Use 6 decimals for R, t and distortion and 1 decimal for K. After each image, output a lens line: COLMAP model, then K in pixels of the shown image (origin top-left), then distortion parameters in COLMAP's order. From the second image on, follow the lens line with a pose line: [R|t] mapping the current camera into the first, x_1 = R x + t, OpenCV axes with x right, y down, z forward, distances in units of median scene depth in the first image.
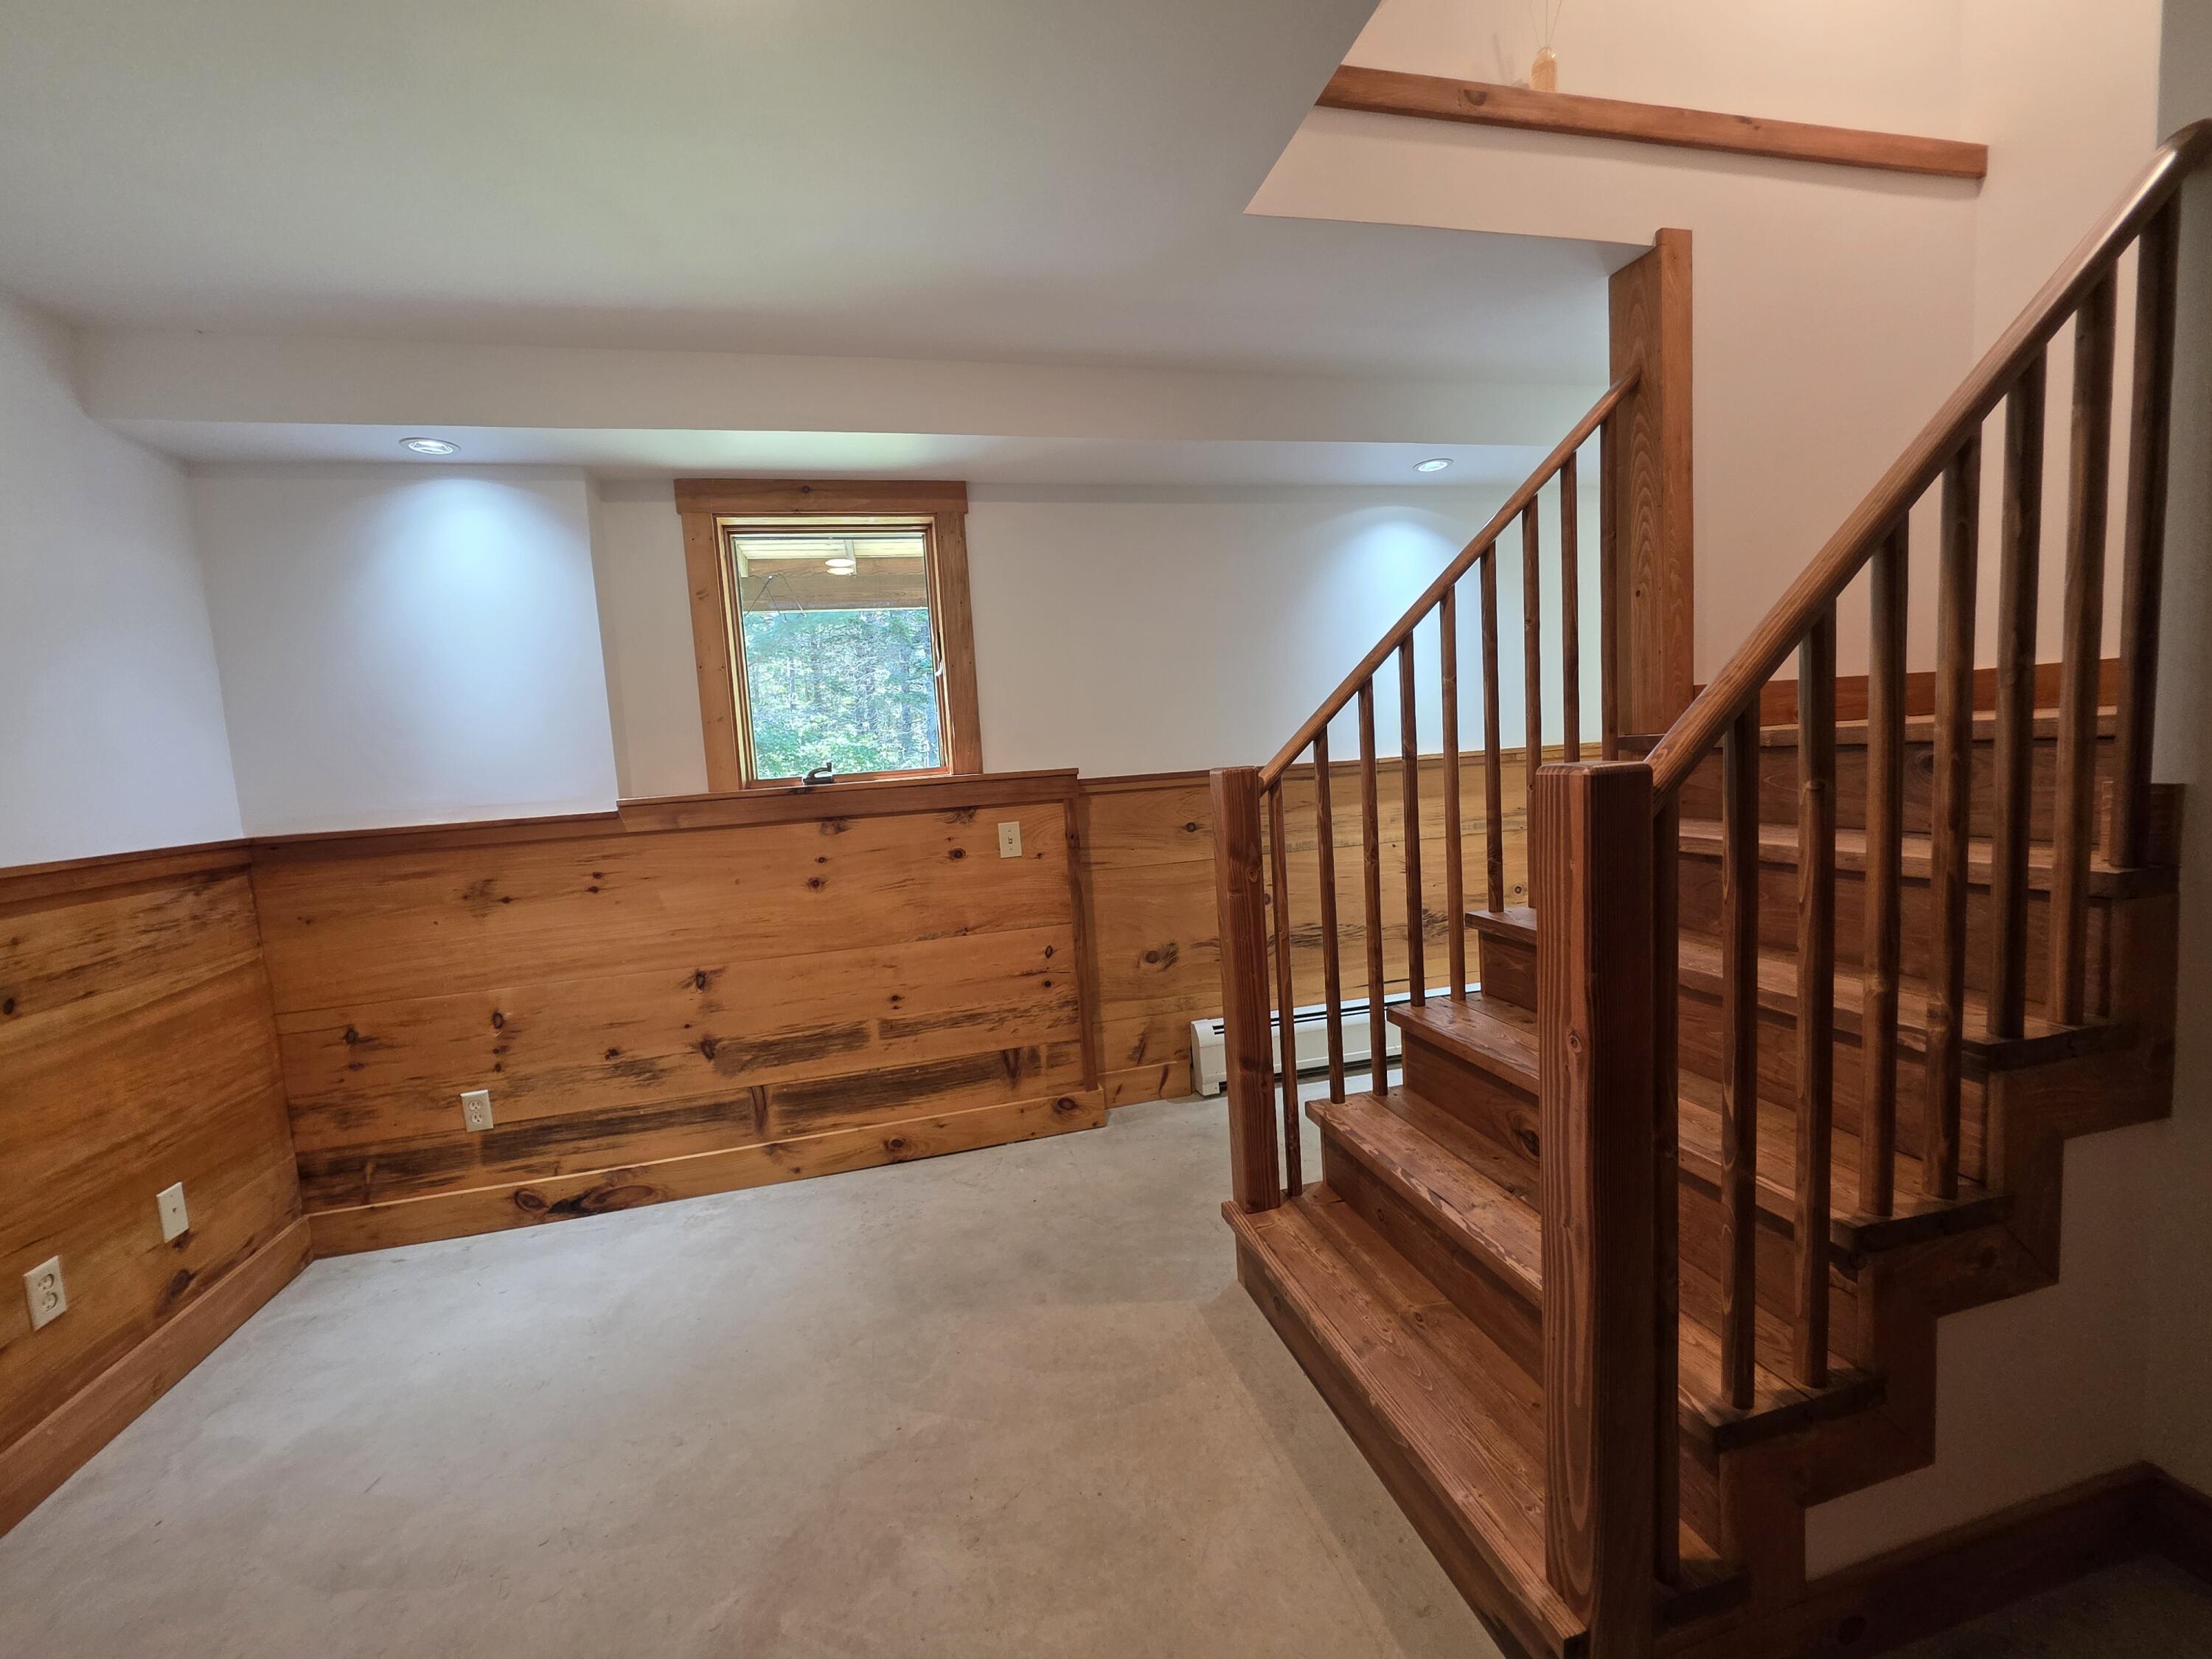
lens RADIAL K [[885.1, 0, 1106.0], [0, 885.1, 829.5], [0, 0, 1]] dist [0.002399, 0.000268]
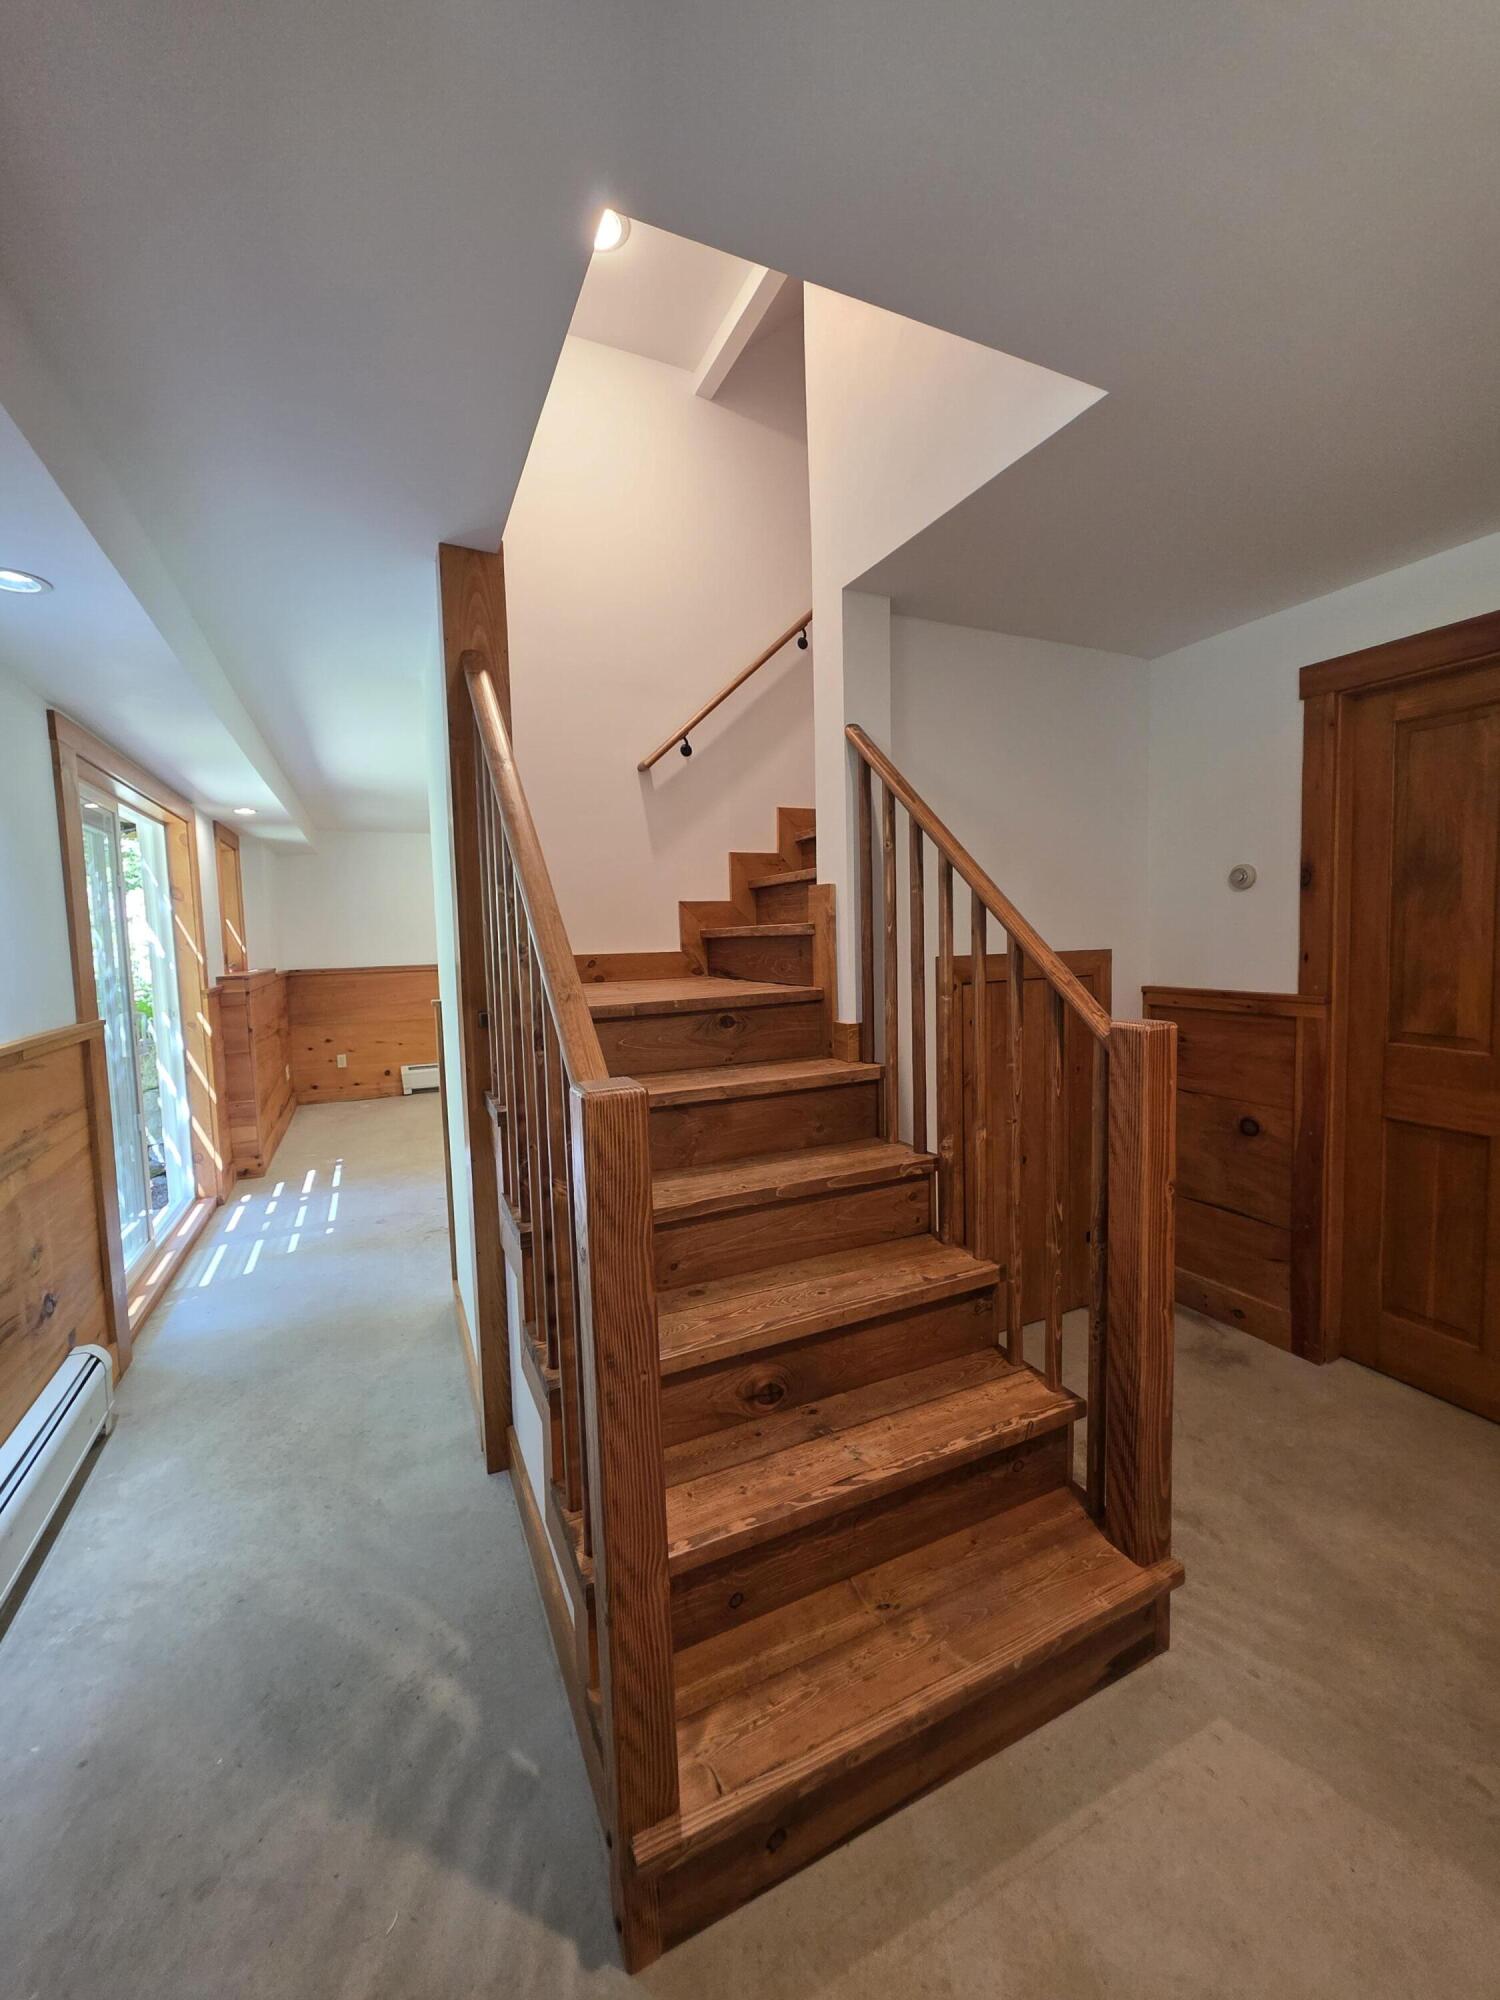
lens RADIAL K [[800.3, 0, 750.0], [0, 800.3, 1000.0], [0, 0, 1]] dist [0.002399, 0.000268]
pose [[-0.192295, -0.002437, 0.981334, -0.499836], [0.125589, 0.991713, 0.027072, -0.158732], [-0.973268, 0.128451, -0.190395, 1.276454]]
